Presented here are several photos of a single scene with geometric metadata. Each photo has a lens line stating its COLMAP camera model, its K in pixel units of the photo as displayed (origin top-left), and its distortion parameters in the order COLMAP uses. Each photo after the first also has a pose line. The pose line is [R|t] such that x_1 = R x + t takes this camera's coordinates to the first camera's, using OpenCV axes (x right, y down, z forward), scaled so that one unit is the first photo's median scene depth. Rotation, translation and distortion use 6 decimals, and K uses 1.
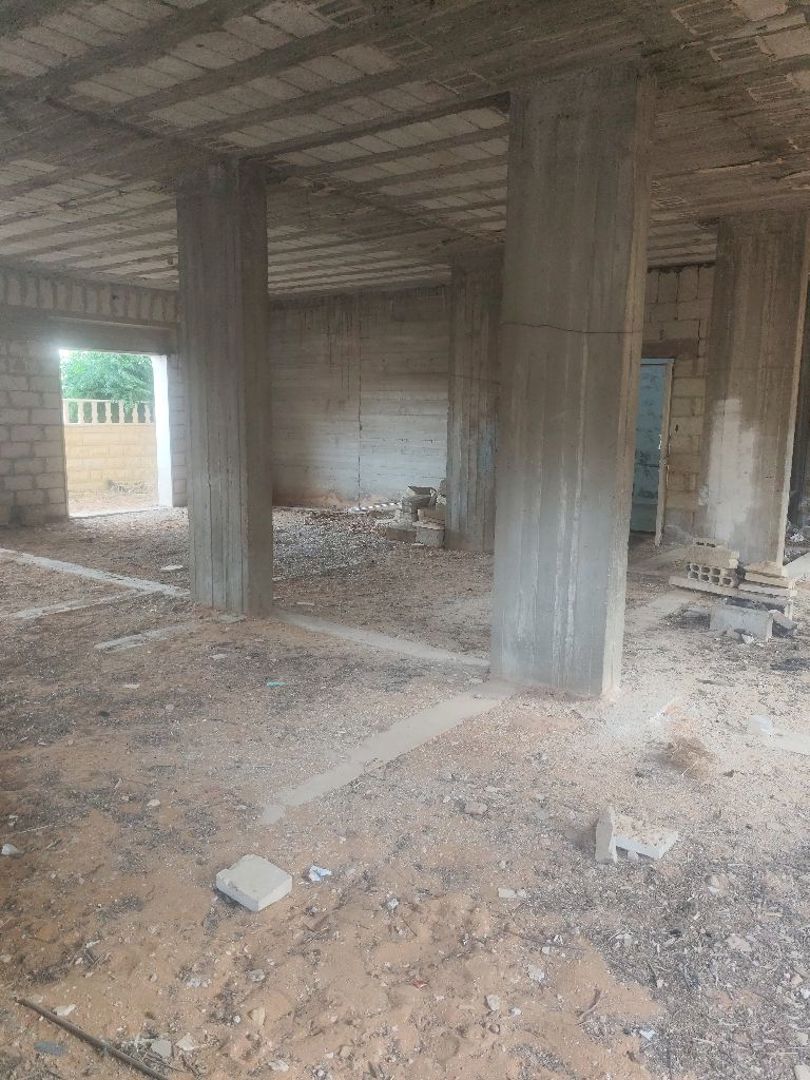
lens RADIAL K [[817.5, 0, 400.5], [0, 817.5, 543.4], [0, 0, 1]] dist [0.040824, -0.044538]
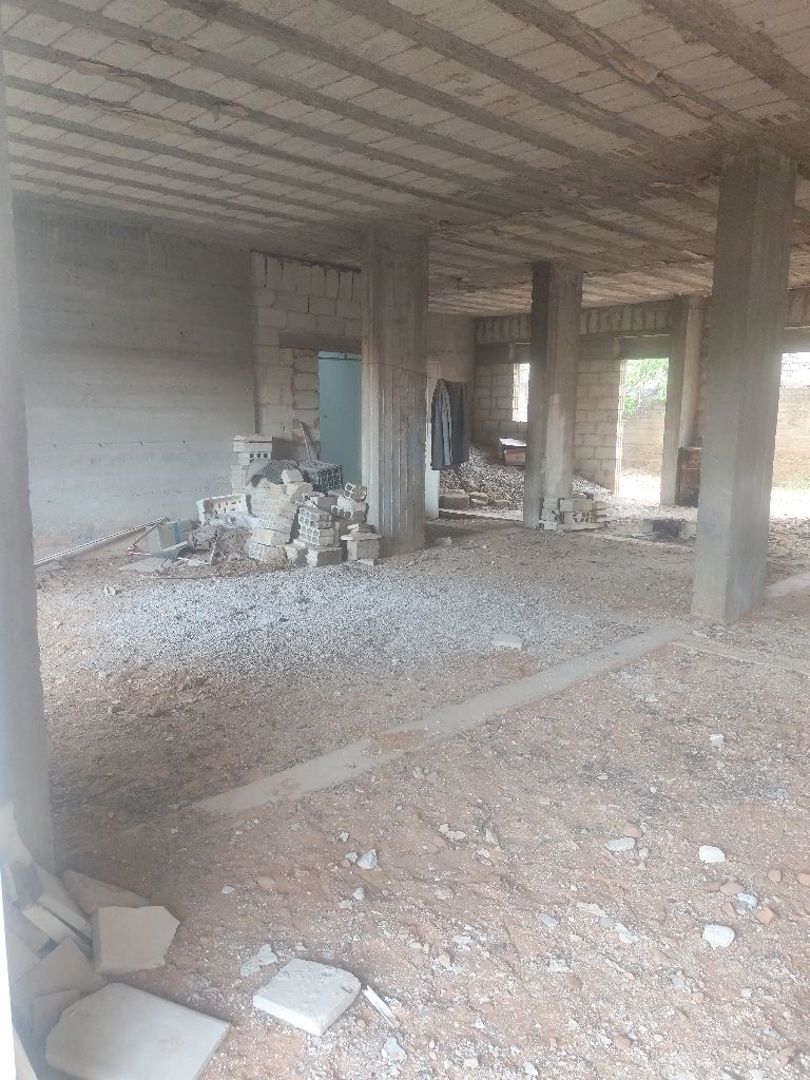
lens RADIAL K [[817.5, 0, 402.2], [0, 817.5, 534.7], [0, 0, 1]] dist [0.040824, -0.044538]
pose [[0.124629, -0.161002, 0.979054, -2.177895], [0.153363, 0.978014, 0.141308, -0.373579], [-0.980279, 0.132540, 0.146581, 2.245300]]
